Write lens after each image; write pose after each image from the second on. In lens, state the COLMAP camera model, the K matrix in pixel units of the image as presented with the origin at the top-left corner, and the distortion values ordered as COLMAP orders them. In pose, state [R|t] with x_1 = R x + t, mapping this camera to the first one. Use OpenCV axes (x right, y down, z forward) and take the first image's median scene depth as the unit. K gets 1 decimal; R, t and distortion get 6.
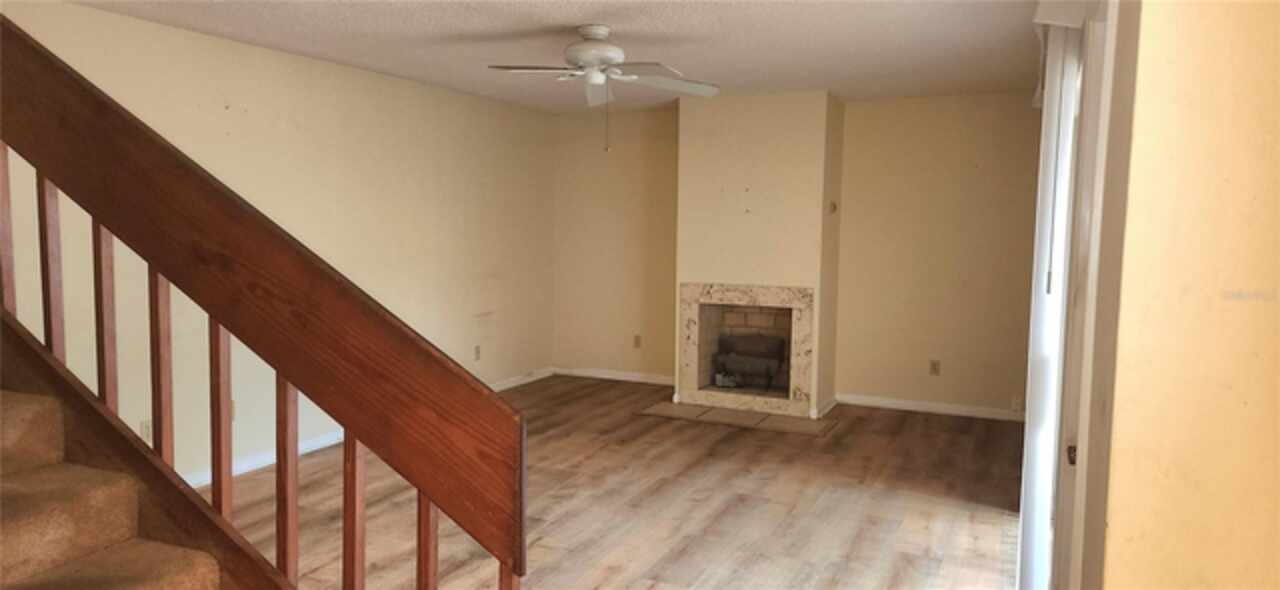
lens RADIAL K [[850.9, 0, 629.3], [0, 850.9, 295.8], [0, 0, 1]] dist [0.049272, -0.018121]
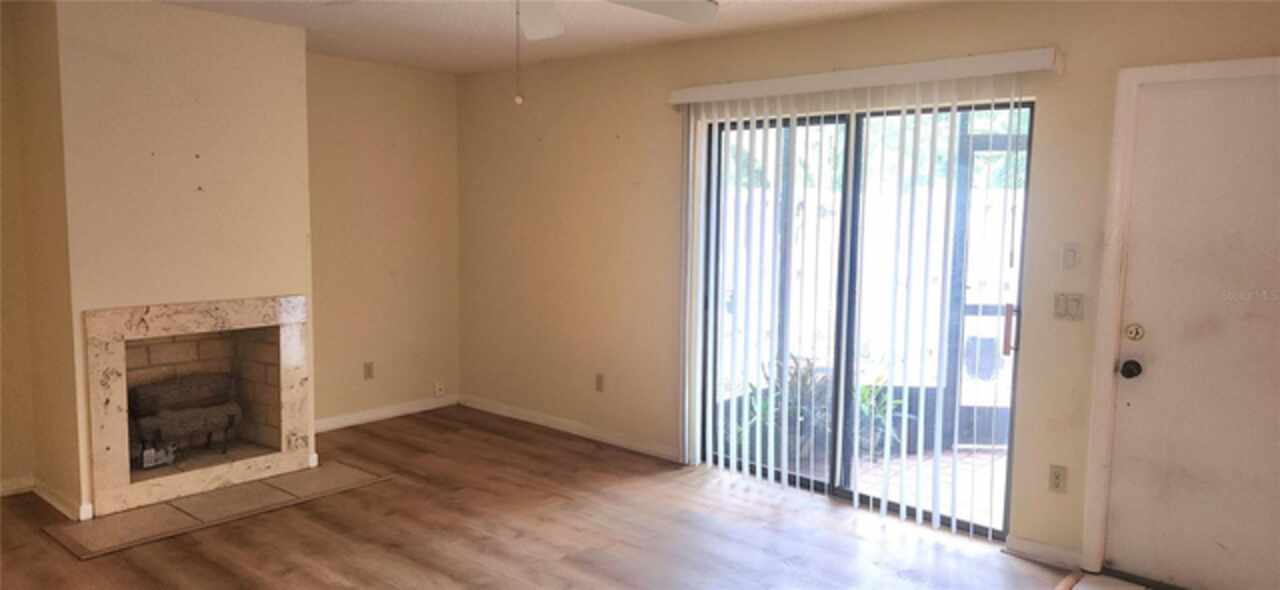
lens RADIAL K [[850.9, 0, 631.0], [0, 850.9, 287.7], [0, 0, 1]] dist [0.049272, -0.018121]
pose [[0.306431, -0.099163, 0.946714, -0.523091], [0.085913, 0.993381, 0.076243, -0.060688], [-0.948008, 0.057971, 0.312922, 0.643134]]
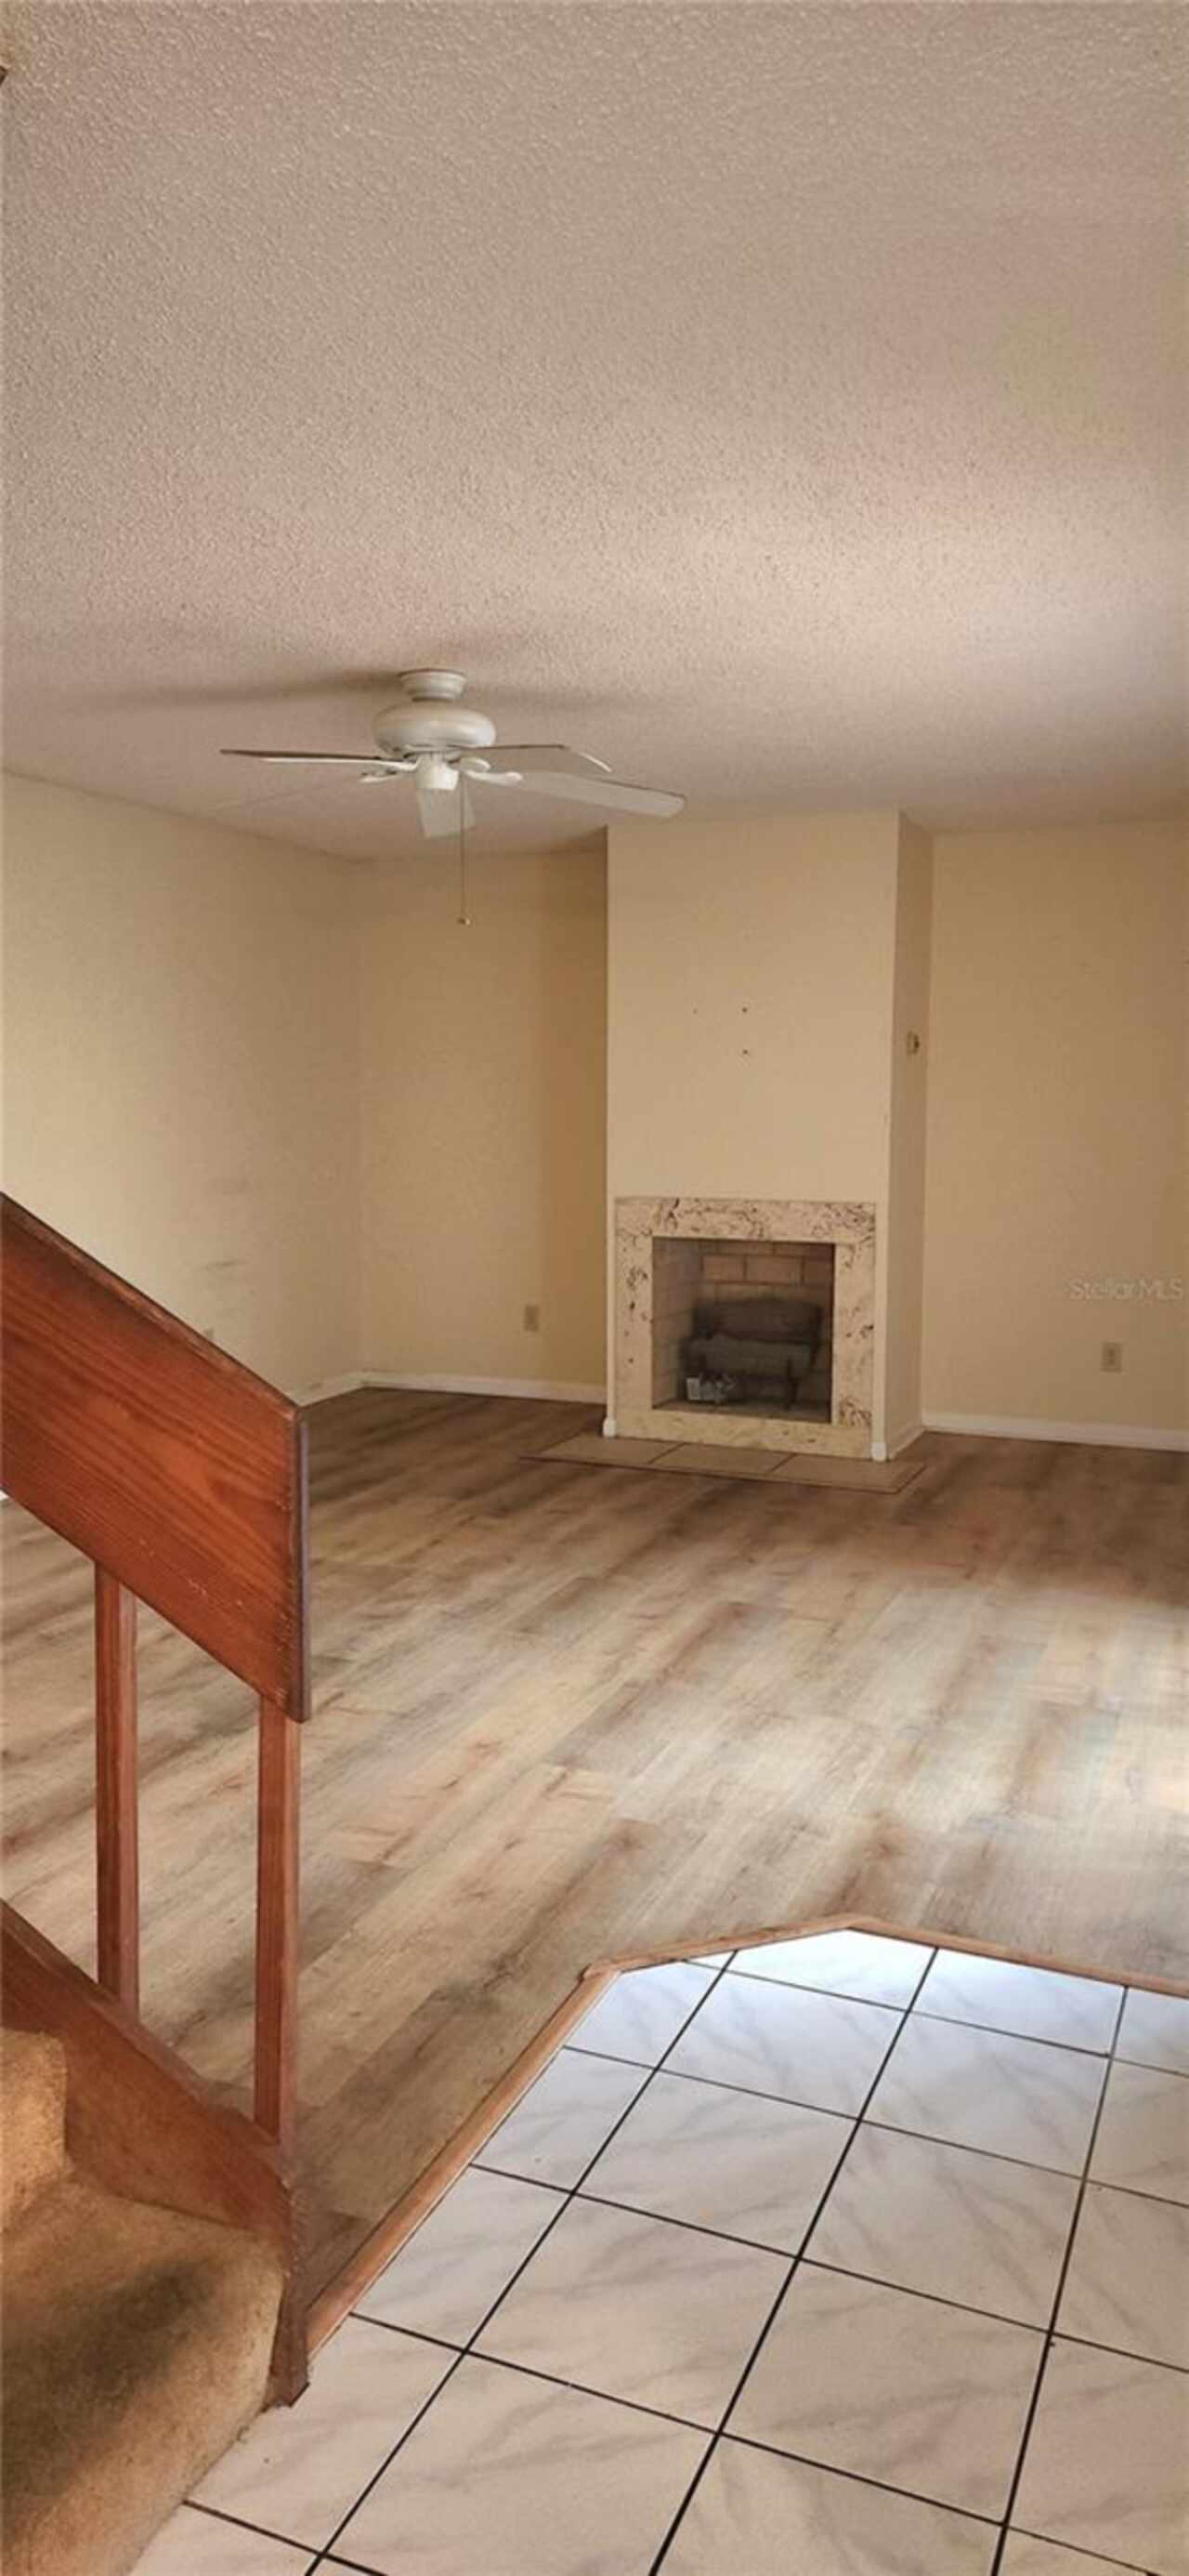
lens RADIAL K [[1712.2, 0, 606.1], [0, 1712.2, 1276.7], [0, 0, 1]] dist [0.049272, -0.018121]
pose [[0.998550, -0.012587, 0.052337, 0.001954], [0.011428, 0.999684, 0.022383, 0.012665], [-0.052602, -0.021752, 0.998379, -0.013193]]
